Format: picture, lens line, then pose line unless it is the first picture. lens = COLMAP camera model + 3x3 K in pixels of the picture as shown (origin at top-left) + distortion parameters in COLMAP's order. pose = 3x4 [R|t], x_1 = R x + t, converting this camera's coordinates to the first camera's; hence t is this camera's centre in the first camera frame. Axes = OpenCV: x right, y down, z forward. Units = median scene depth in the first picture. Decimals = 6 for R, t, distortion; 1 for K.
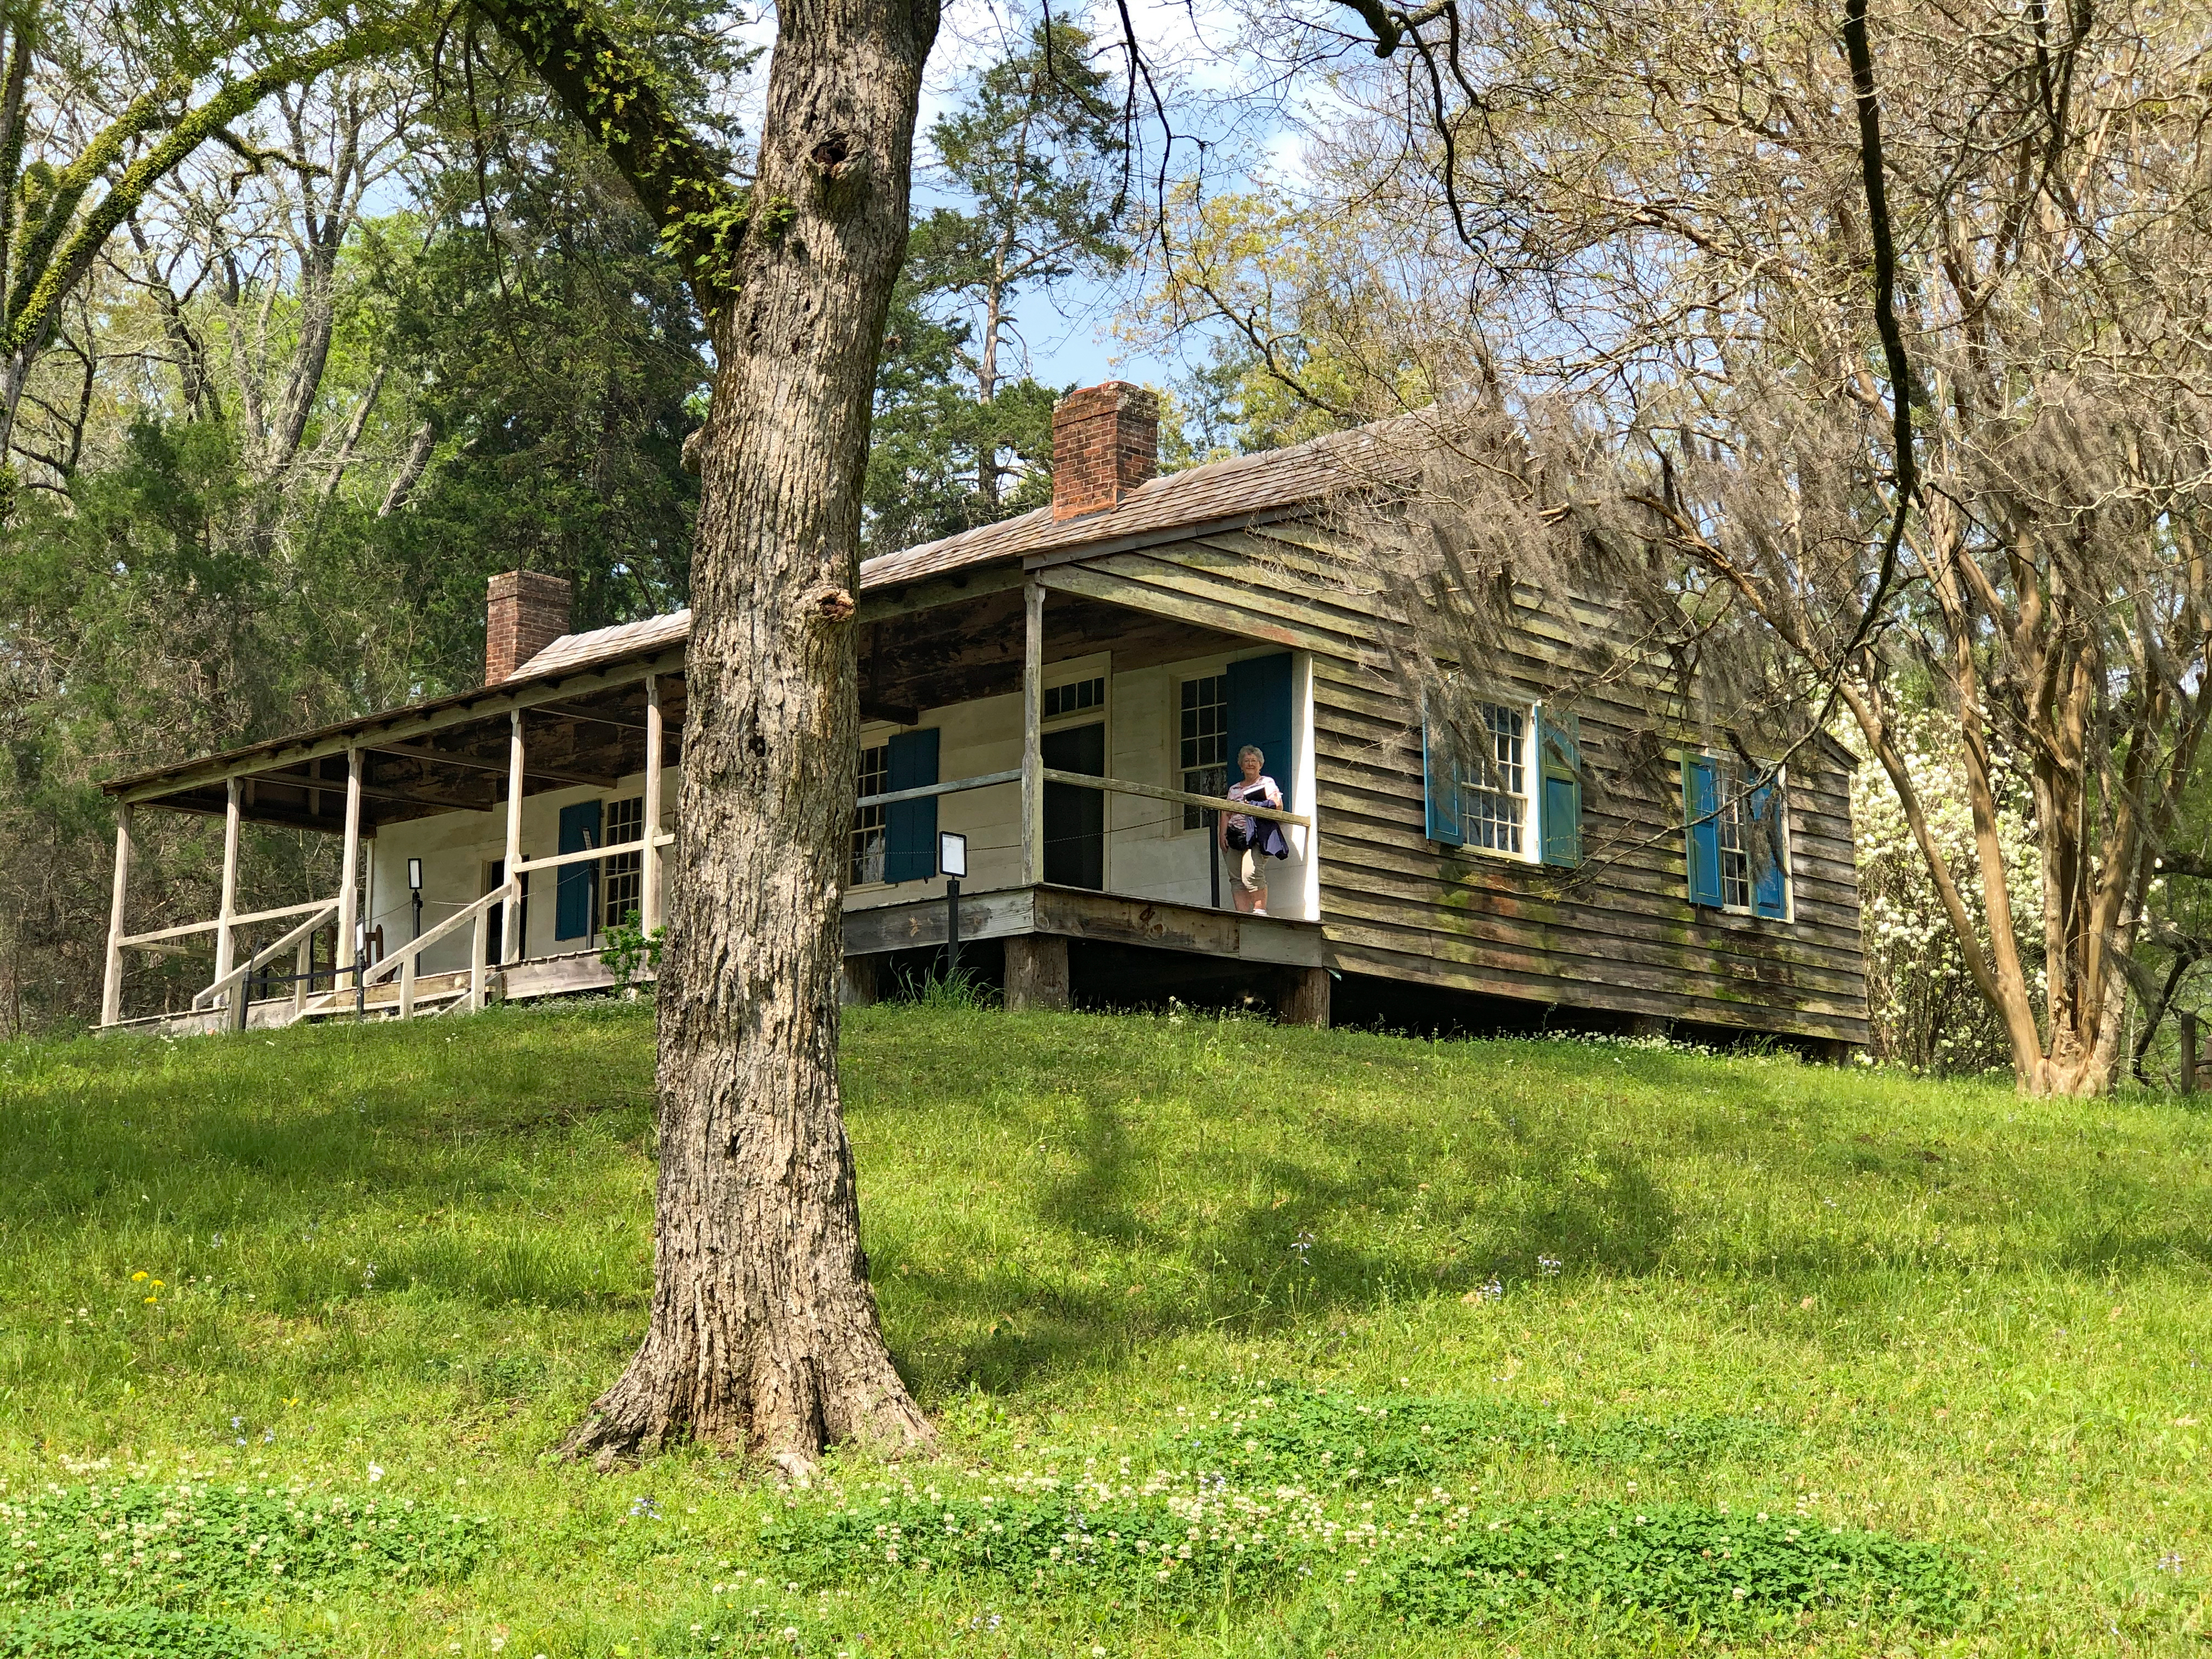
lens RADIAL K [[3585.4, 0, 1030.5], [0, 3585.4, 829.1], [0, 0, 1]] dist [-0.180220, 1.598277]
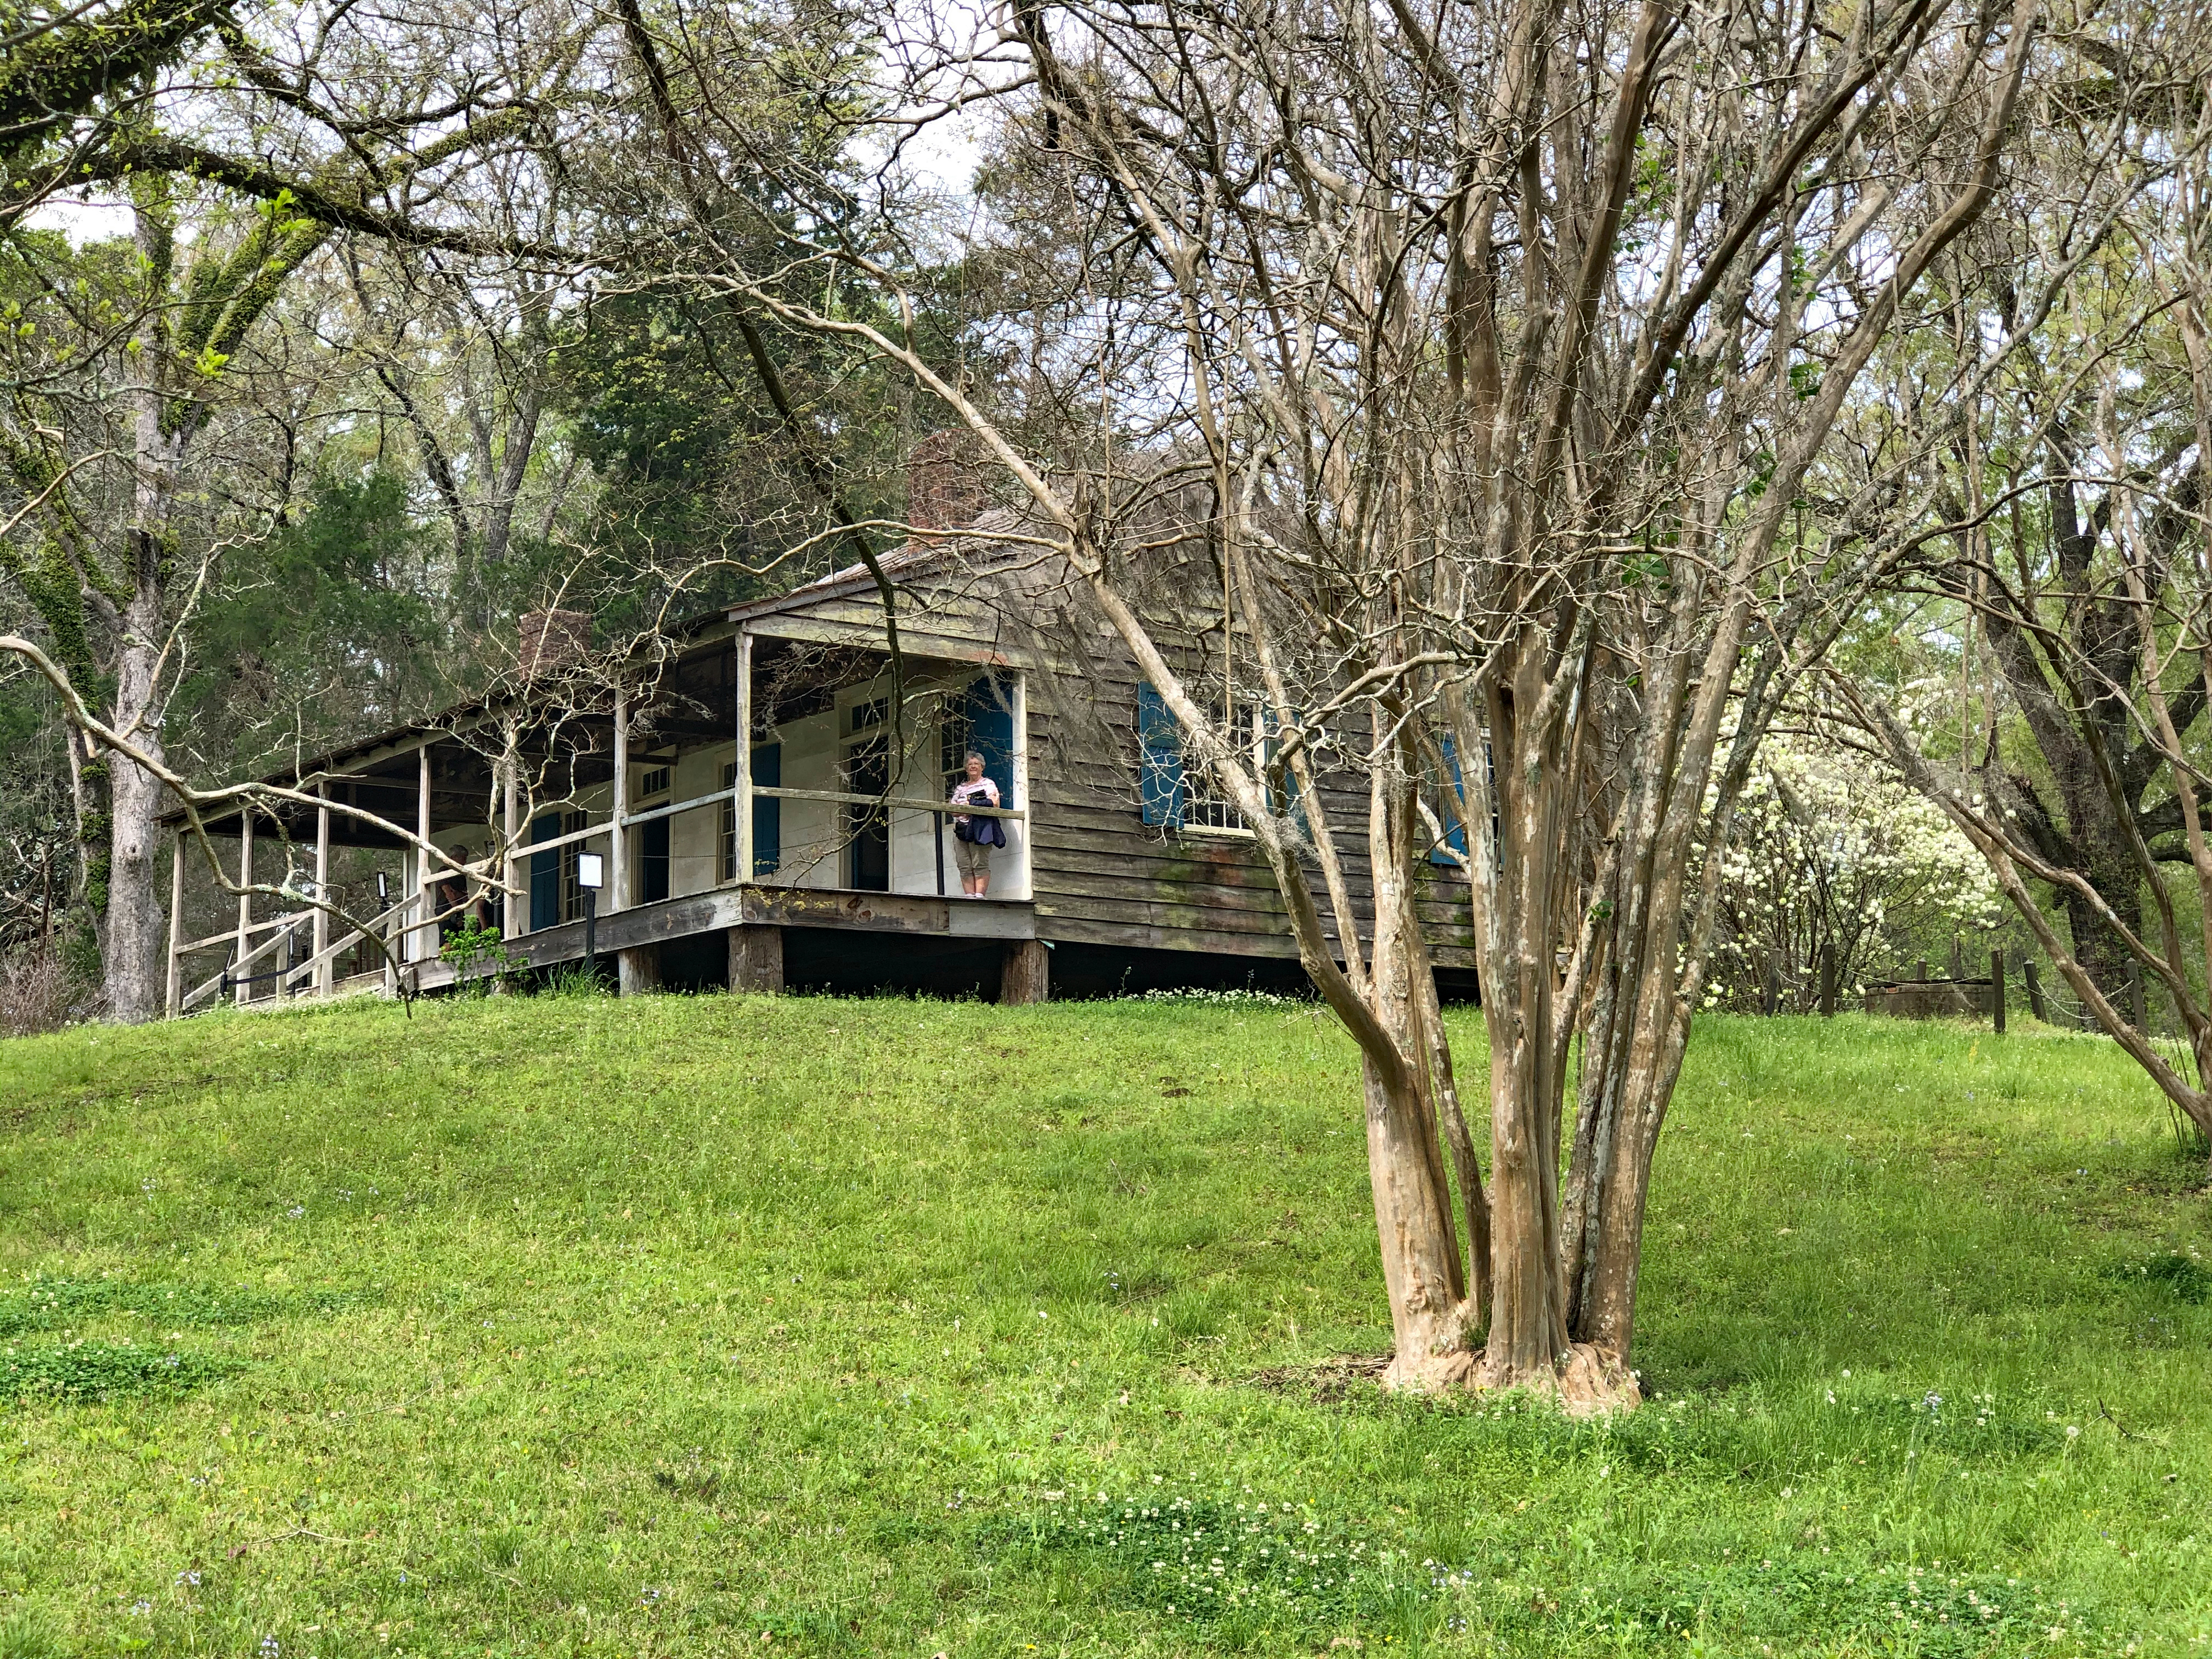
lens RADIAL K [[3600.6, 0, 1025.1], [0, 3600.6, 802.0], [0, 0, 1]] dist [0.075423, 0.019177]
pose [[0.984890, -0.048314, -0.166303, 0.274984], [0.050158, 0.998717, 0.006899, -0.014588], [0.165757, -0.015136, 0.986051, -0.168876]]
